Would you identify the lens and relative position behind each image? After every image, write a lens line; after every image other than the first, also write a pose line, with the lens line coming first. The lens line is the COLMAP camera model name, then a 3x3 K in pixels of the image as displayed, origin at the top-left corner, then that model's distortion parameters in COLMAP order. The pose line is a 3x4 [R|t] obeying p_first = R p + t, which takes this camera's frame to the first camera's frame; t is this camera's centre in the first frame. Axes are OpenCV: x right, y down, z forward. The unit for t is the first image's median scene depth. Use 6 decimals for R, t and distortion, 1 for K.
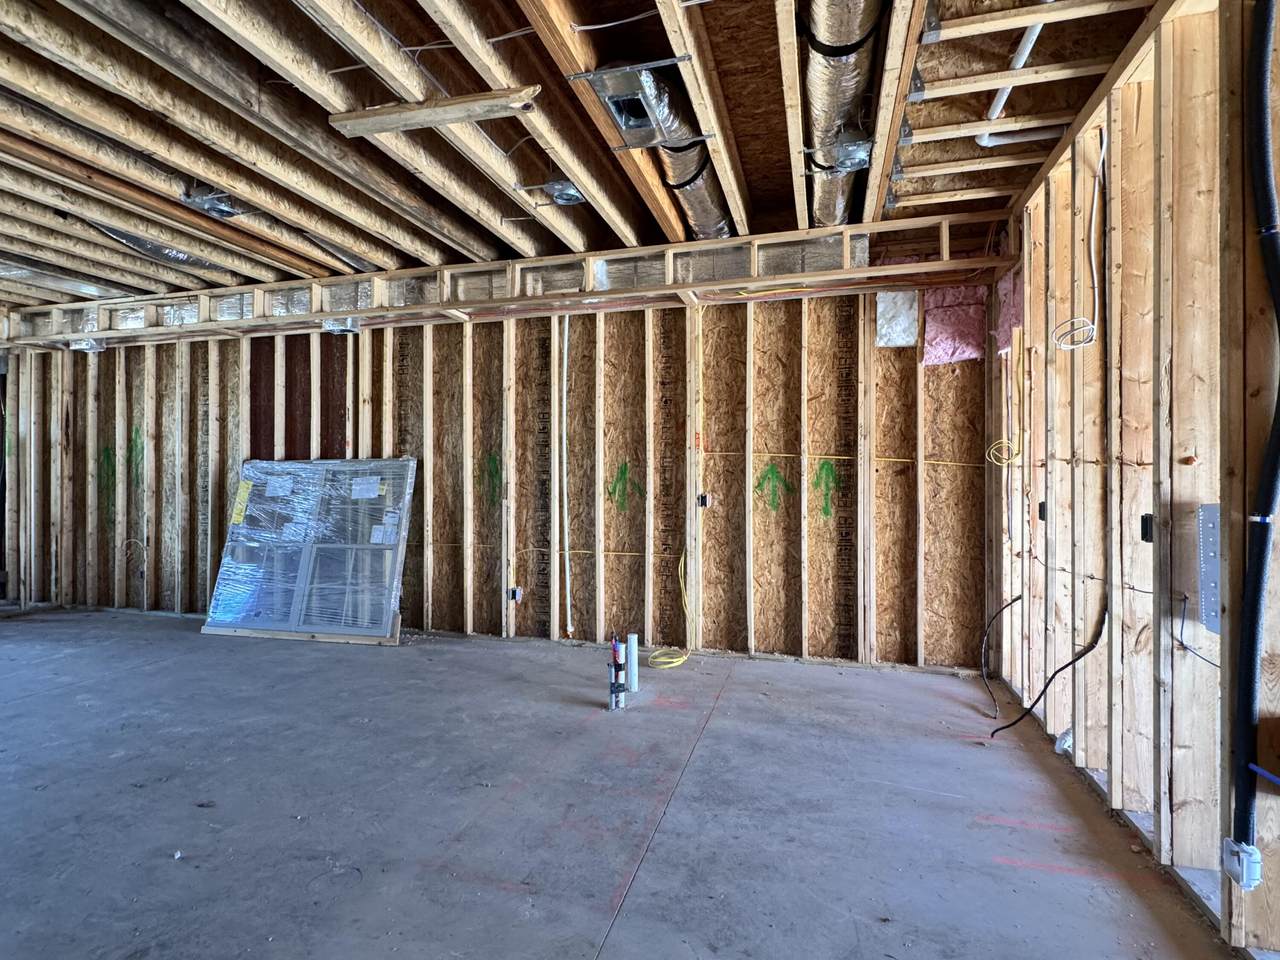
lens RADIAL K [[660.0, 0, 637.1], [0, 660.0, 477.0], [0, 0, 1]] dist [-0.002266, 0.001208]
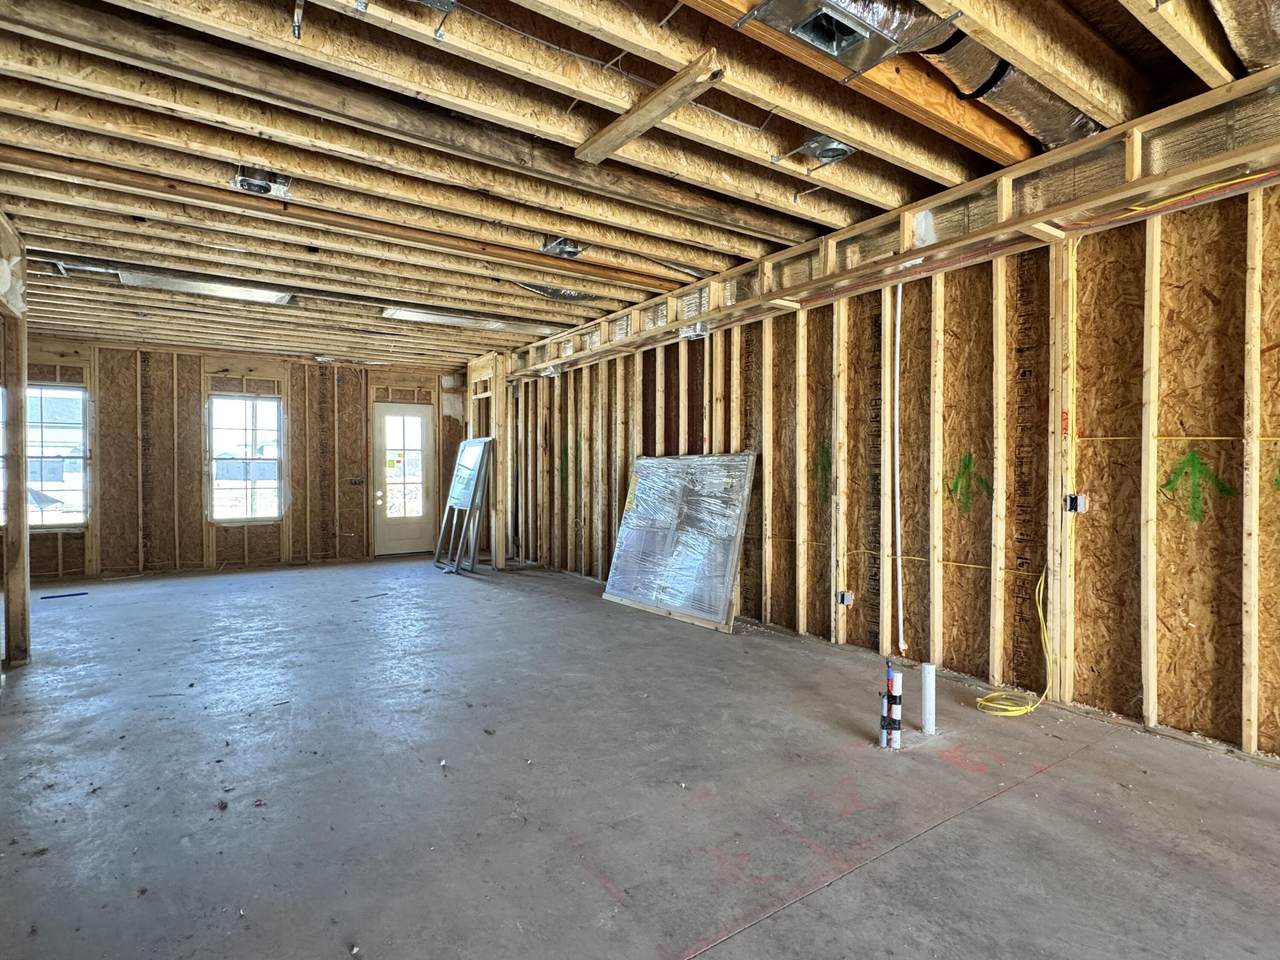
lens RADIAL K [[659.7, 0, 636.1], [0, 659.7, 478.7], [0, 0, 1]] dist [-0.001402, 0.000531]
pose [[0.764441, 0.007428, -0.644651, 0.200394], [0.001699, 0.999907, 0.013537, -0.002483], [0.644692, -0.011443, 0.764357, 0.118984]]
